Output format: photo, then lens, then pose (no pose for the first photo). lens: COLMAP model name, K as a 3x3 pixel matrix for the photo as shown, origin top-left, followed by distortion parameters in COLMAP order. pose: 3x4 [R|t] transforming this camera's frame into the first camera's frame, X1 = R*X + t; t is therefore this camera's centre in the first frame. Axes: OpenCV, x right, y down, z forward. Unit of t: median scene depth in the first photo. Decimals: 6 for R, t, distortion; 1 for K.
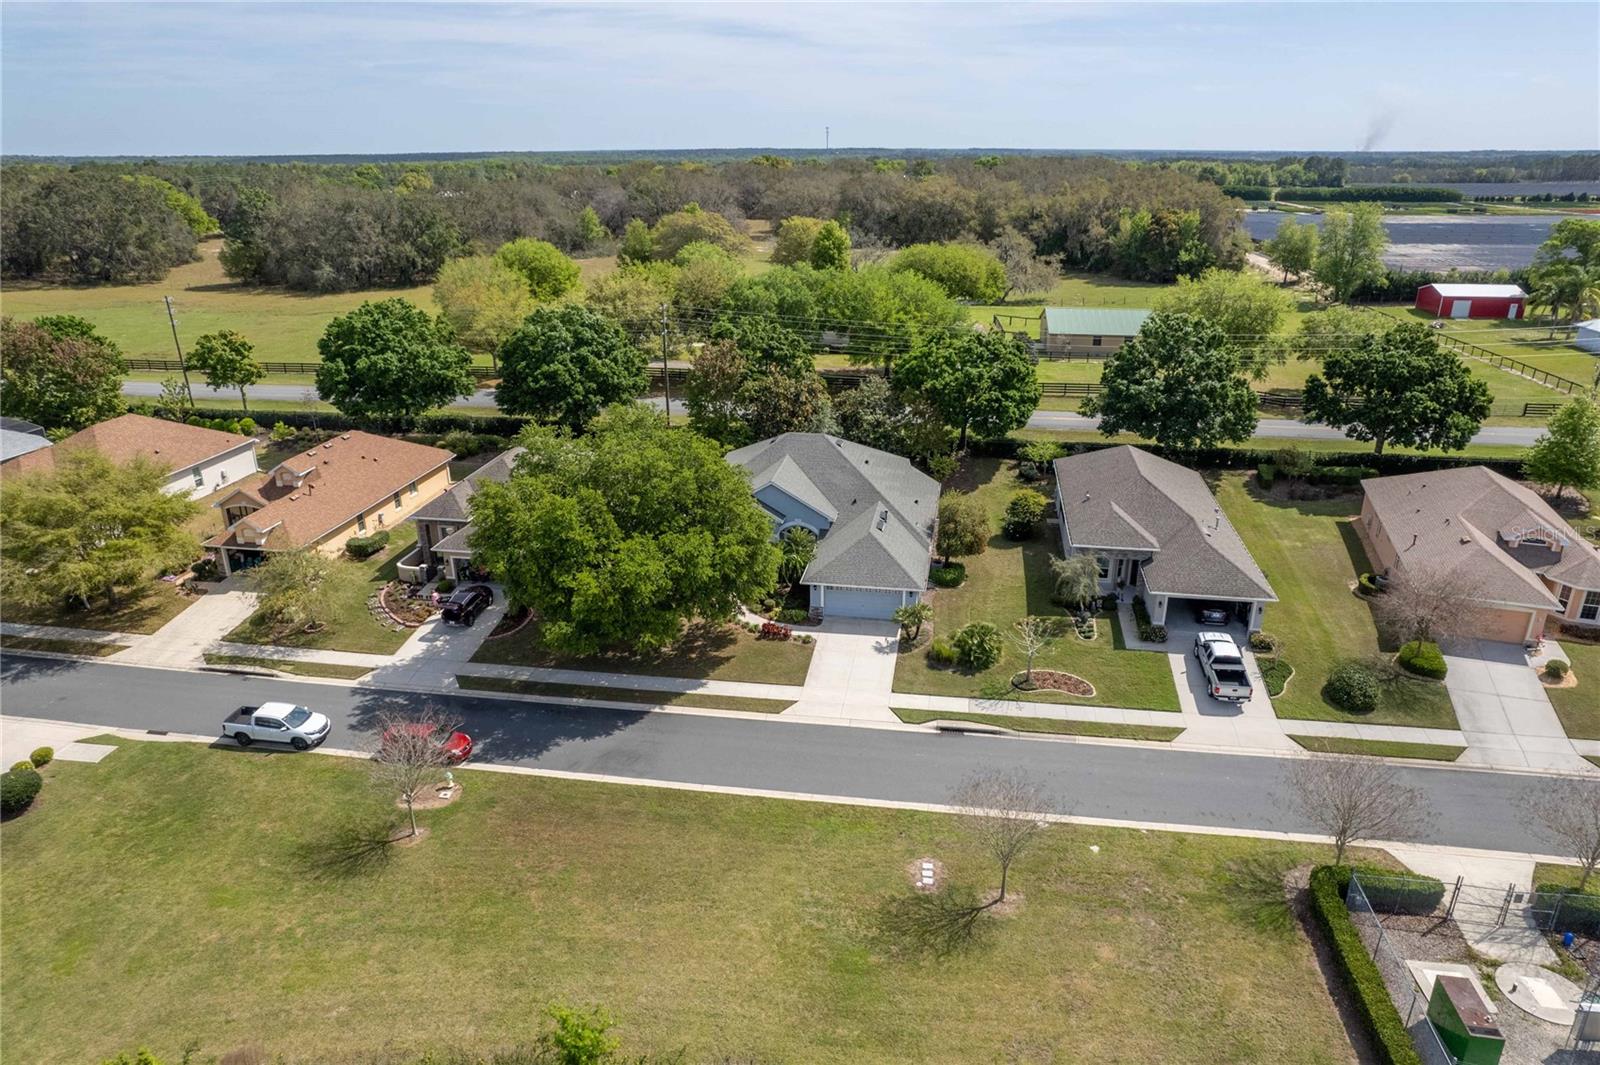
lens RADIAL K [[1027.4, 0, 804.8], [0, 1027.4, 529.2], [0, 0, 1]] dist [-0.080673, 0.069941]
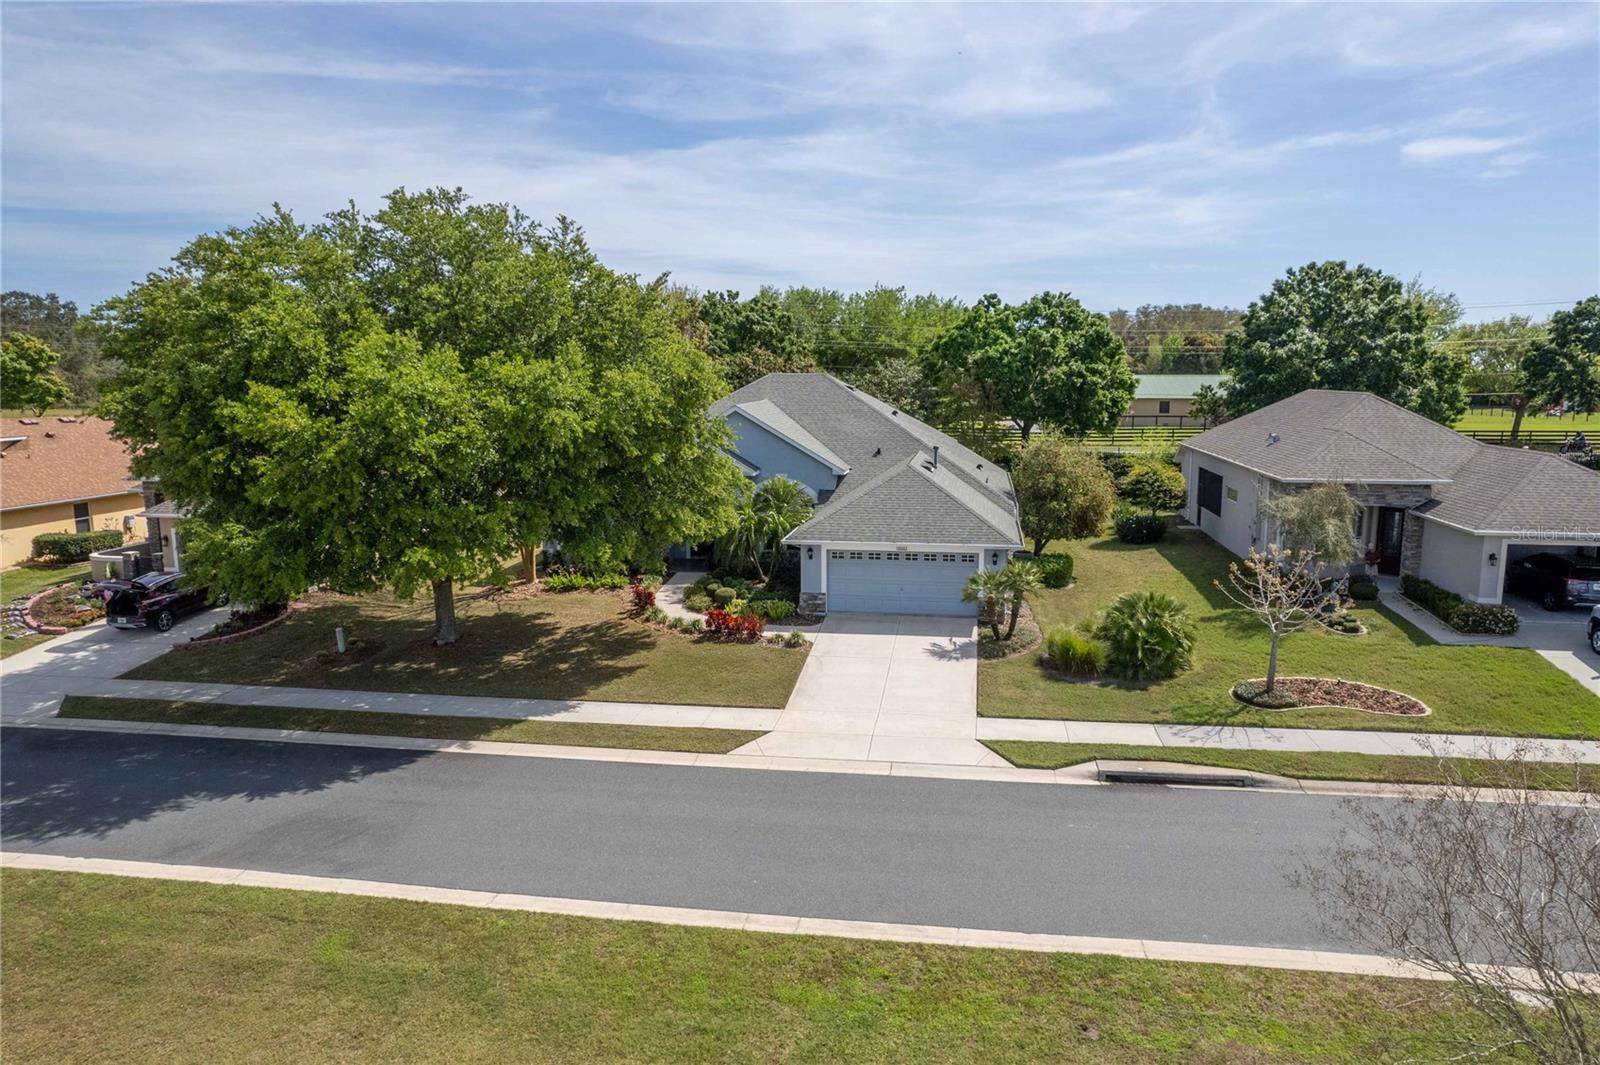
lens RADIAL K [[1027.4, 0, 804.8], [0, 1027.4, 529.2], [0, 0, 1]] dist [-0.080673, 0.069941]
pose [[1.000000, -0.000546, 0.000072, 0.007659], [0.000549, 0.978285, -0.207266, 0.162121], [0.000043, 0.207266, 0.978285, 0.508953]]
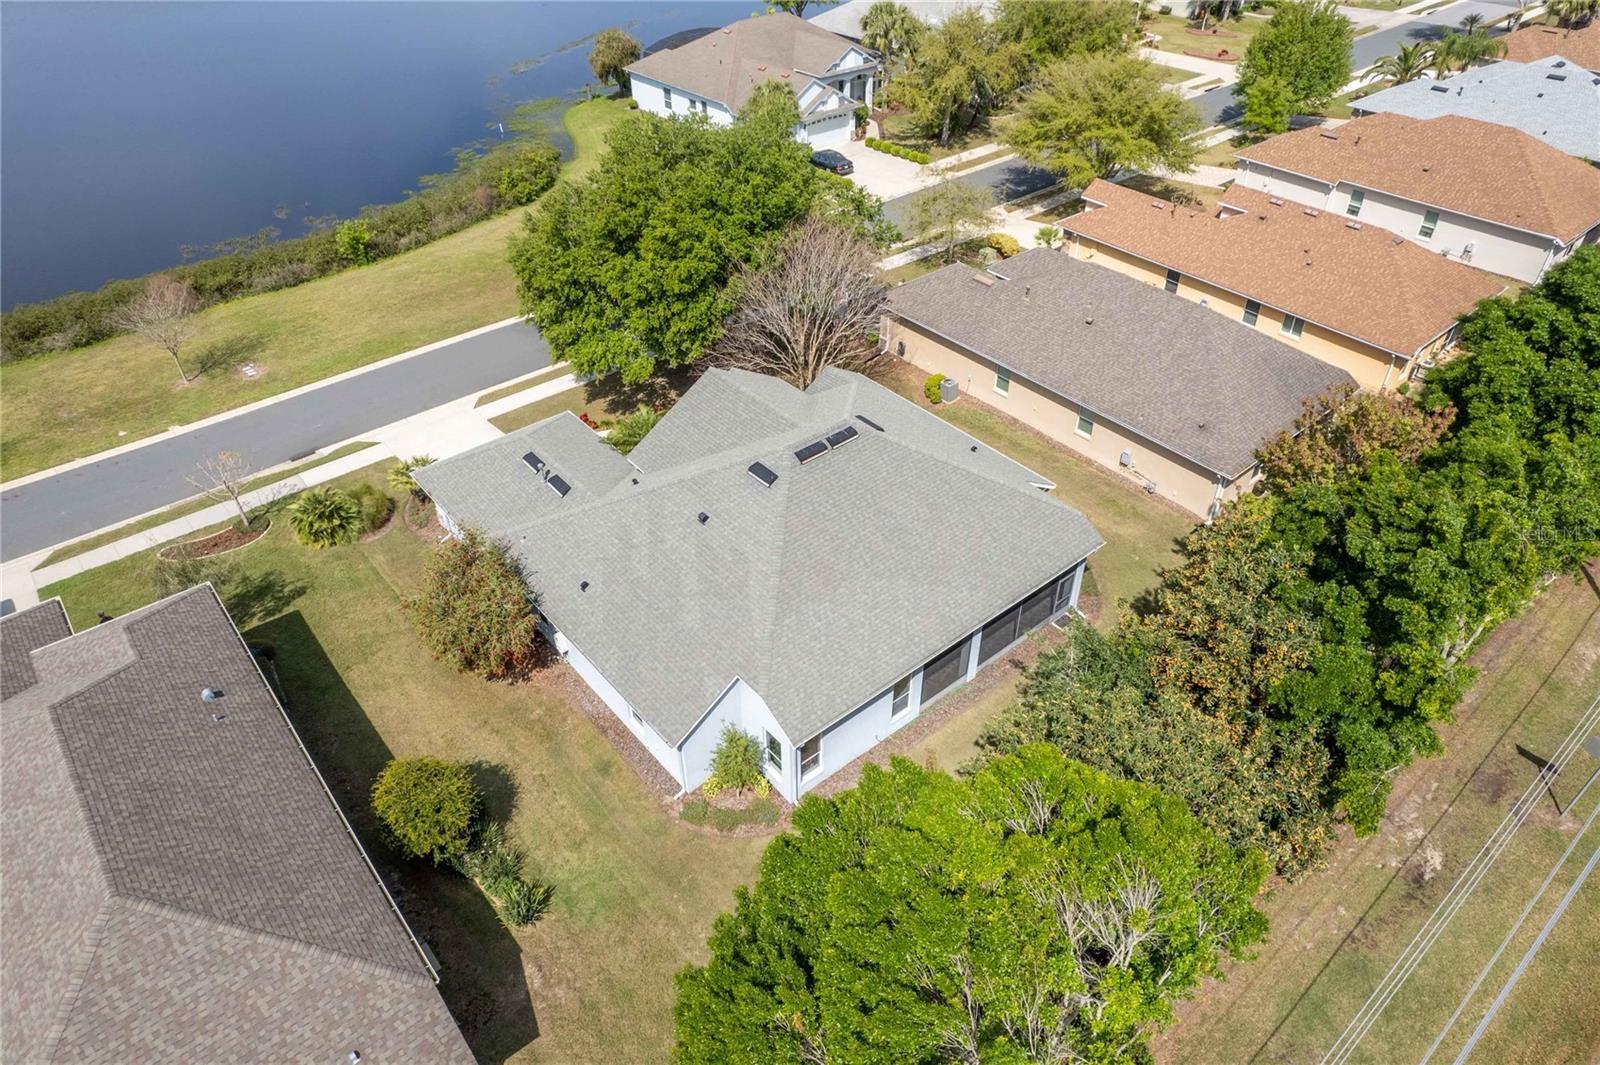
lens RADIAL K [[1027.4, 0, 804.8], [0, 1027.4, 529.2], [0, 0, 1]] dist [-0.080673, 0.069941]
pose [[-0.646890, 0.478673, -0.593638, 0.383523], [-0.263070, 0.590592, 0.762886, -0.530726], [0.715770, 0.649672, -0.256124, 1.433222]]
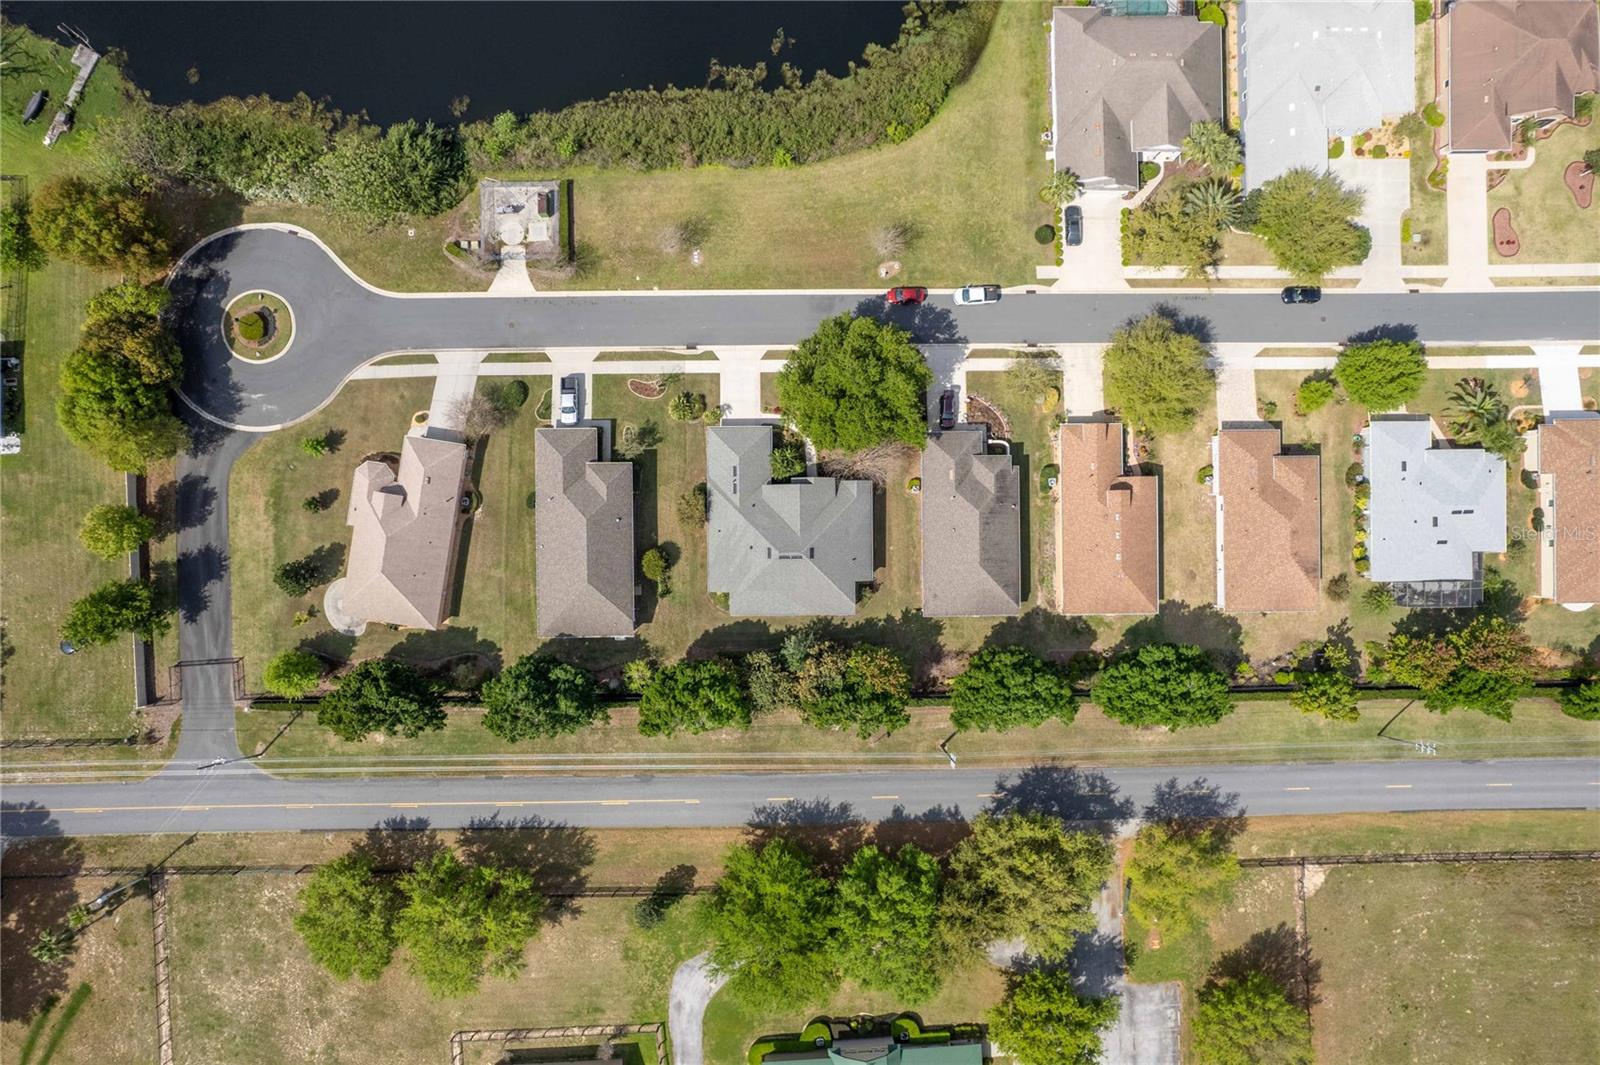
lens RADIAL K [[1027.4, 0, 804.8], [0, 1027.4, 529.2], [0, 0, 1]] dist [-0.080673, 0.069941]
pose [[-0.984630, 0.174414, -0.009150, -0.015681], [-0.071711, -0.355955, 0.931748, -1.915664], [0.159253, 0.918083, 0.362991, 0.506453]]
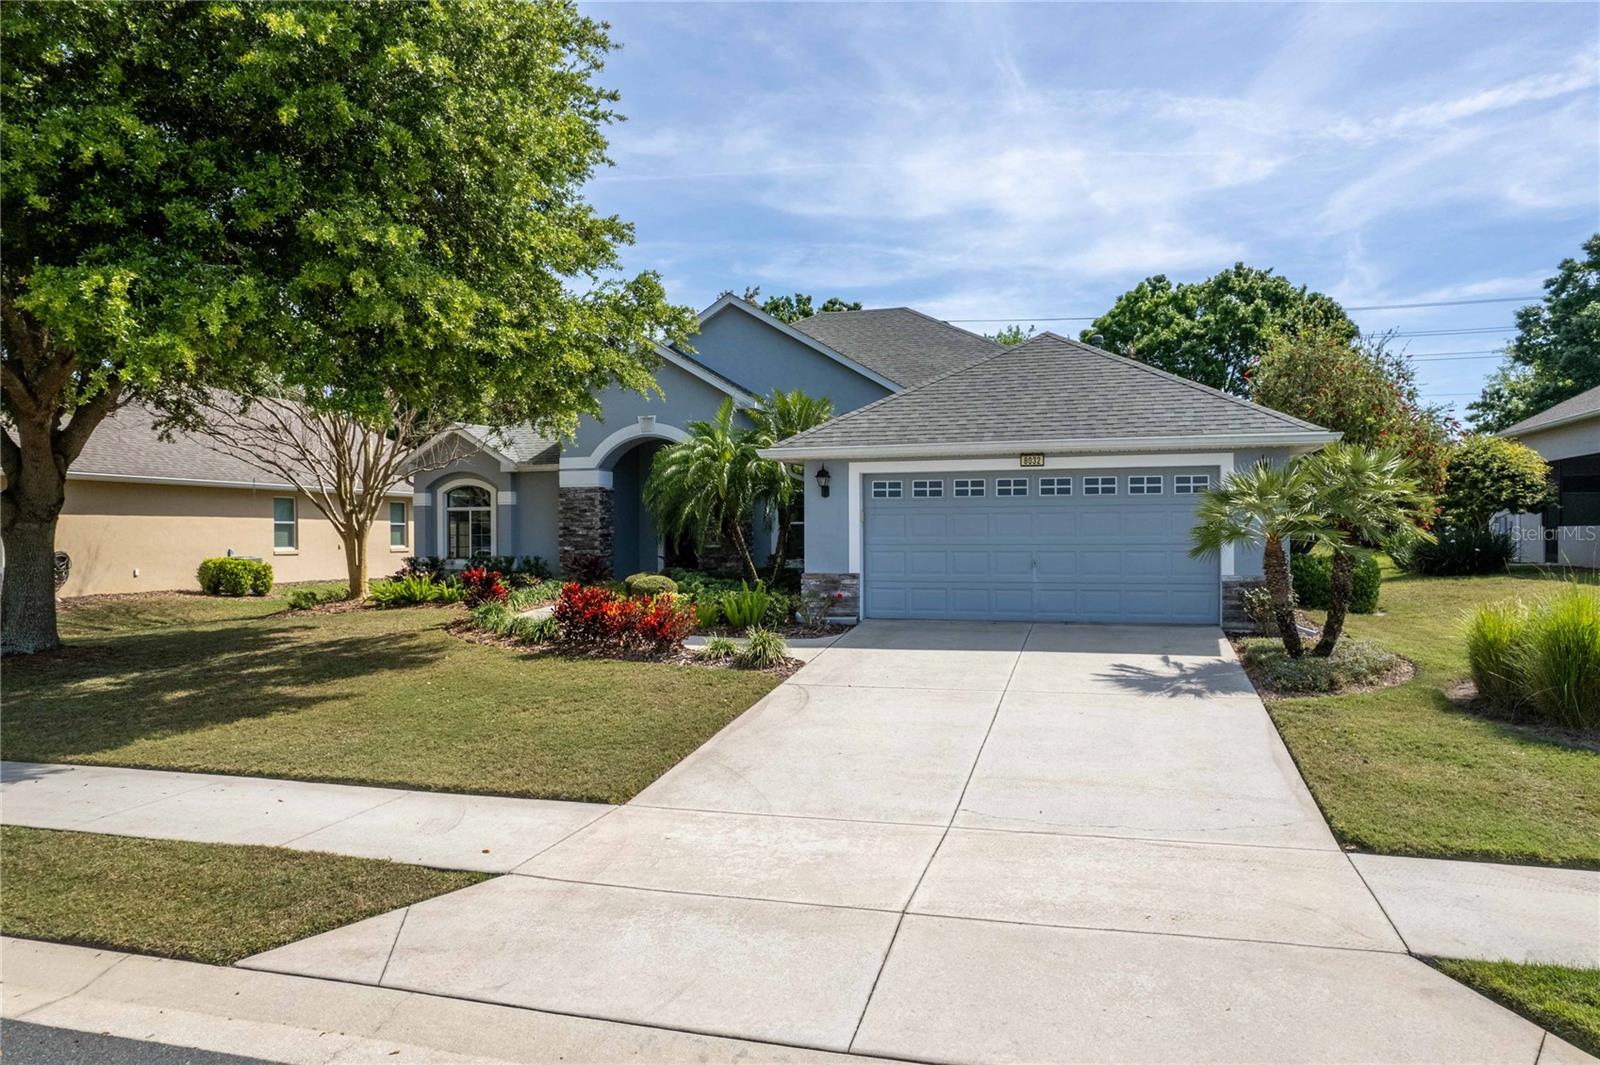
lens RADIAL K [[1027.4, 0, 804.8], [0, 1027.4, 529.2], [0, 0, 1]] dist [-0.080673, 0.069941]
pose [[0.991834, -0.001996, -0.127517, 0.037609], [-0.043934, 0.933324, -0.356336, 0.158796], [0.119726, 0.359029, 0.925616, 0.828688]]
